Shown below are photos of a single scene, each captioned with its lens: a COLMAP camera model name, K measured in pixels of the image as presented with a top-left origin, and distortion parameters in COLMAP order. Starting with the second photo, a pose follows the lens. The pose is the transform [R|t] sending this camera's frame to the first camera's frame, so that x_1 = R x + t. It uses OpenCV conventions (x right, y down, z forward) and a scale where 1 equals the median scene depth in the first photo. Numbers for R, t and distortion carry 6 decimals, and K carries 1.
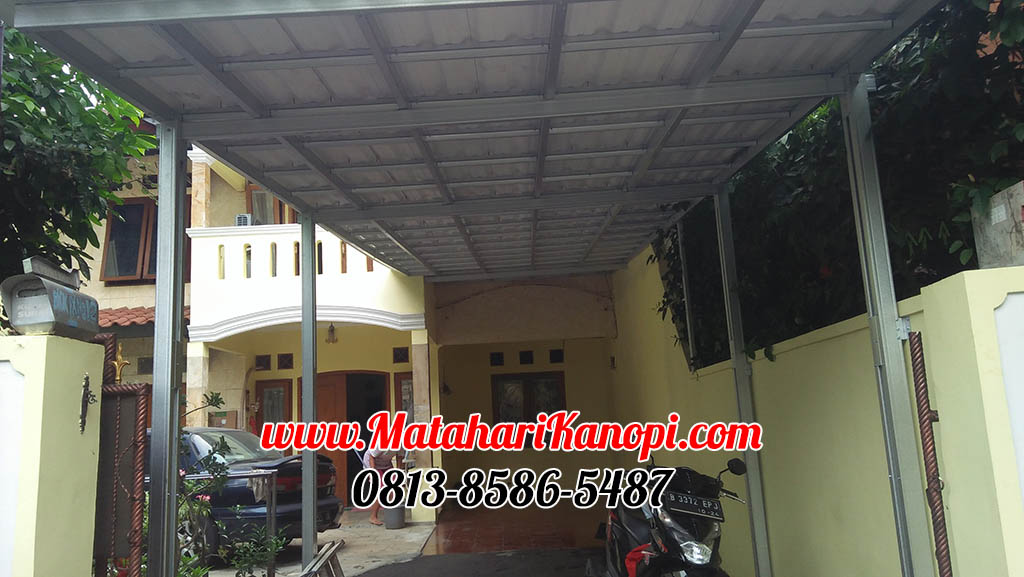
lens RADIAL K [[793.5, 0, 463.6], [0, 793.5, 291.3], [0, 0, 1]] dist [0.061536, -0.082407]
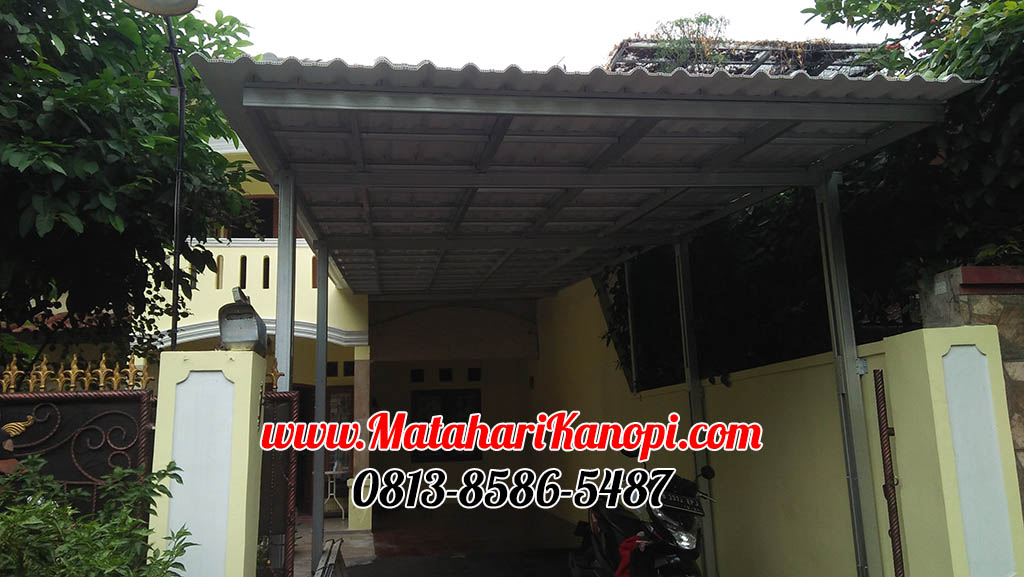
lens RADIAL K [[793.5, 0, 463.6], [0, 793.5, 291.3], [0, 0, 1]] dist [0.061536, -0.082407]
pose [[0.988664, 0.045852, 0.142970, -0.222574], [-0.042938, 0.998804, -0.023402, -0.013556], [-0.143872, 0.016997, 0.989450, -0.166217]]
